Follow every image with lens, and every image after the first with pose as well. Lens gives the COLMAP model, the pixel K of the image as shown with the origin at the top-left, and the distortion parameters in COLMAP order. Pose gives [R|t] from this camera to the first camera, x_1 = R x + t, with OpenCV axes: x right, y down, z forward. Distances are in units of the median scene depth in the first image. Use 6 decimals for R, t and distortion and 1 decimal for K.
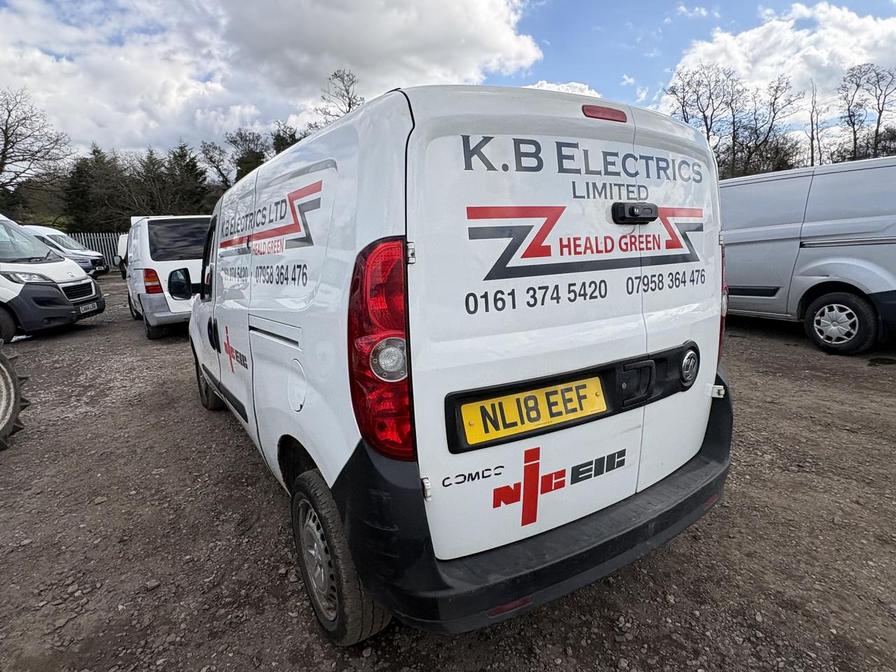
lens RADIAL K [[497.7, 0, 439.2], [0, 497.7, 339.5], [0, 0, 1]] dist [0.003516, -0.000882]
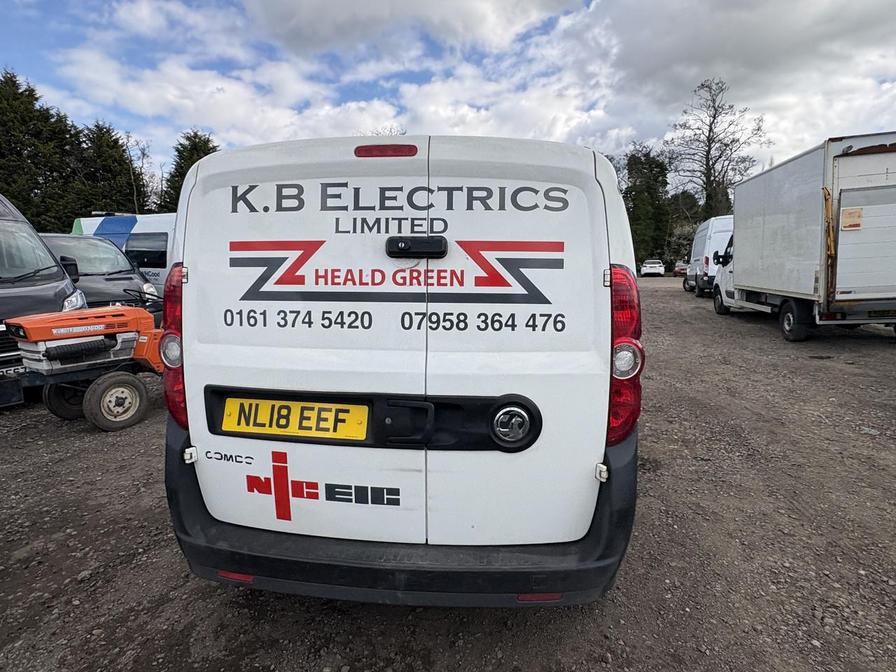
lens RADIAL K [[497.7, 0, 443.7], [0, 497.7, 335.7], [0, 0, 1]] dist [0.003516, -0.000882]
pose [[0.786596, 0.124921, -0.604700, 1.040977], [-0.151058, 0.988495, 0.007710, -0.098454], [0.598706, 0.085280, 0.796416, 0.273502]]
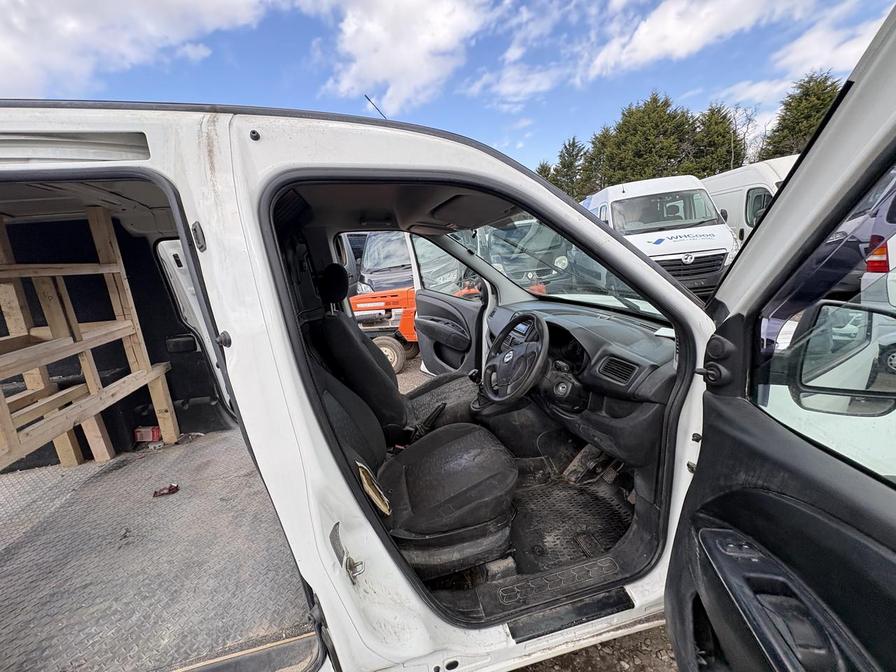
lens RADIAL K [[357.9, 0, 456.6], [0, 357.9, 333.6], [0, 0, 1]] dist [0.001089, 0.000307]
pose [[-0.312349, 0.285817, -0.905951, 0.272094], [-0.069835, 0.944176, 0.321954, -0.579746], [0.947397, 0.163830, -0.274953, 2.709898]]
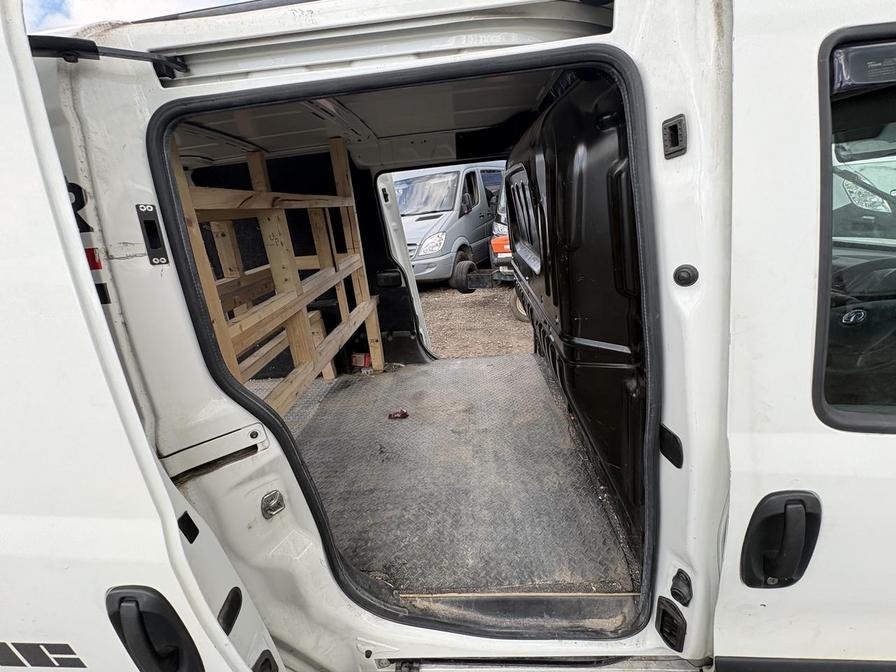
lens RADIAL K [[357.9, 0, 446.4], [0, 357.9, 334.4], [0, 0, 1]] dist [0.001089, 0.000307]
pose [[-0.557918, 0.381680, -0.736918, 0.384902], [-0.027365, 0.879021, 0.475998, -0.512420], [0.829445, 0.285733, -0.479977, 2.247820]]
